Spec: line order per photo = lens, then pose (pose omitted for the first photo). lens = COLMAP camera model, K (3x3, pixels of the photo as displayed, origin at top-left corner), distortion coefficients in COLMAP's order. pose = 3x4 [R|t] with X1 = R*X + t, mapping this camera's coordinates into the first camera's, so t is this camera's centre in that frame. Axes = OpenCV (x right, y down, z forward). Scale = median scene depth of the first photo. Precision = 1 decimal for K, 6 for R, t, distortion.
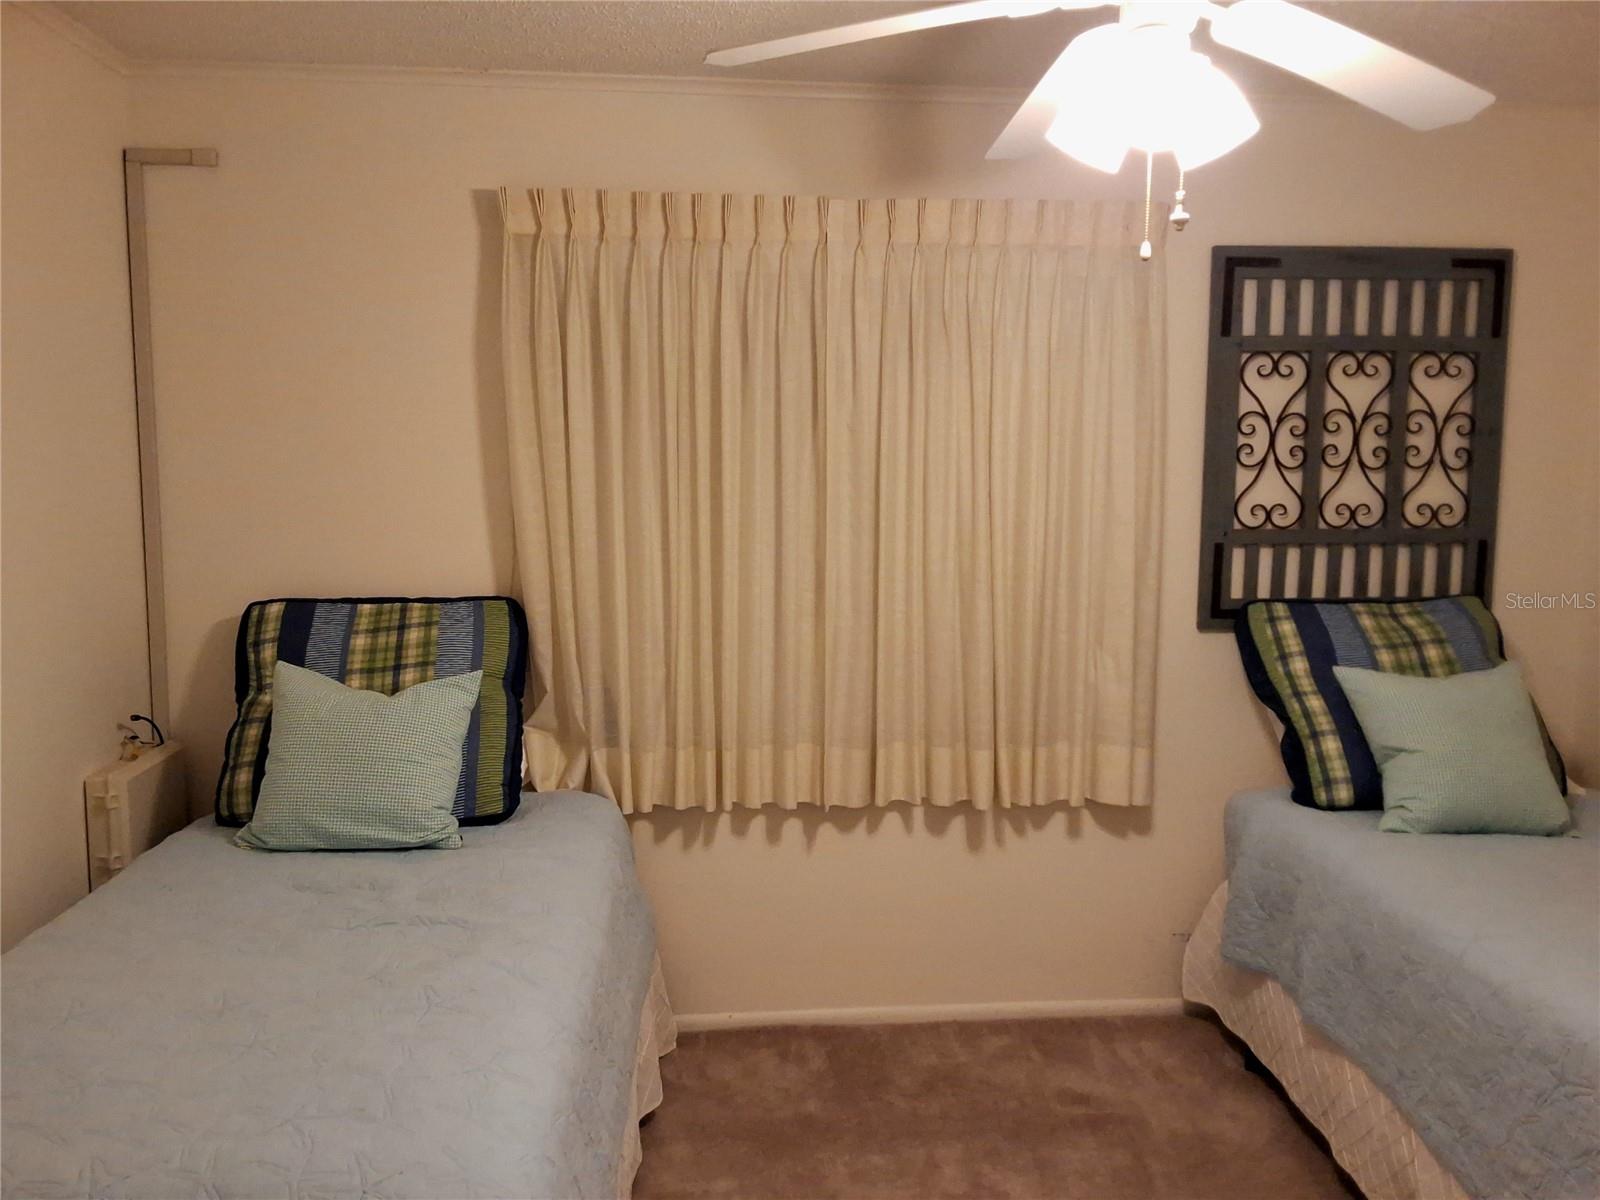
lens RADIAL K [[1282.1, 0, 792.3], [0, 1282.1, 598.7], [0, 0, 1]] dist [0.121658, -0.189366]
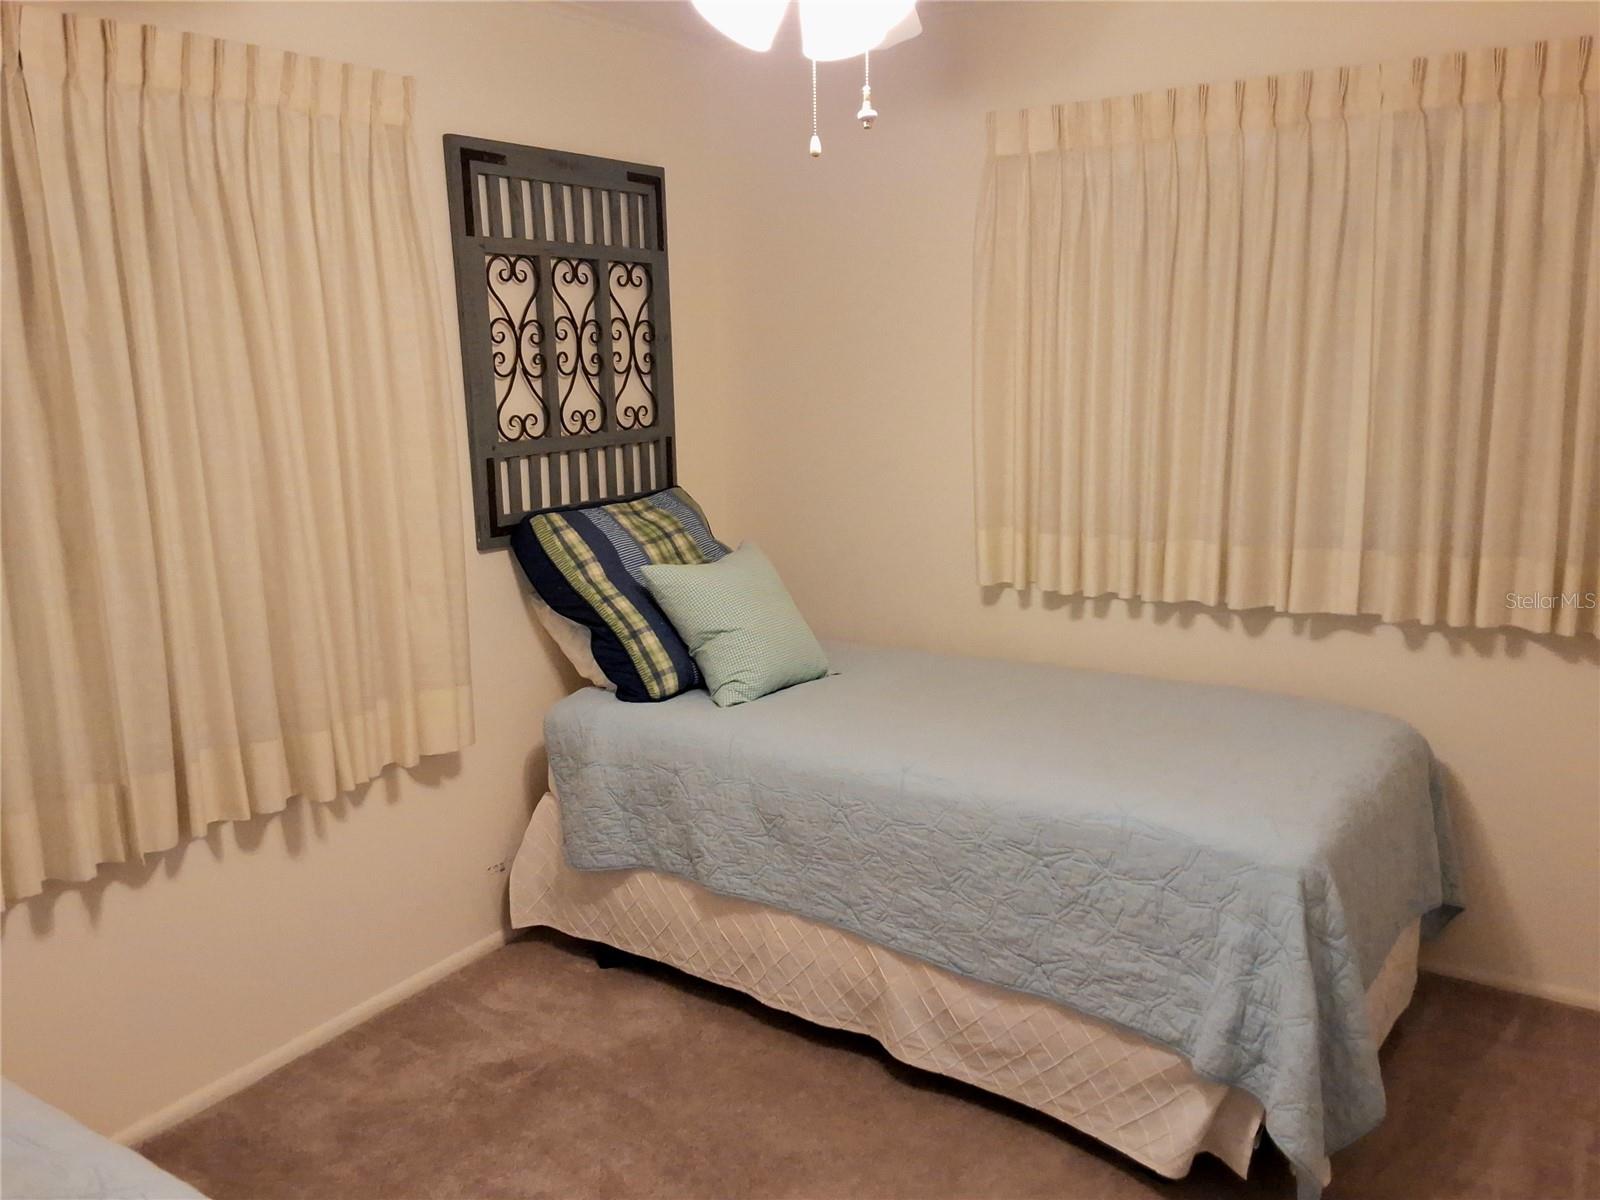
lens RADIAL K [[1282.1, 0, 792.3], [0, 1282.1, 598.7], [0, 0, 1]] dist [0.121658, -0.189366]
pose [[0.618863, -0.168848, 0.767137, -0.284256], [0.113408, 0.985598, 0.125443, -0.035577], [-0.777269, 0.009368, 0.629099, 0.234889]]
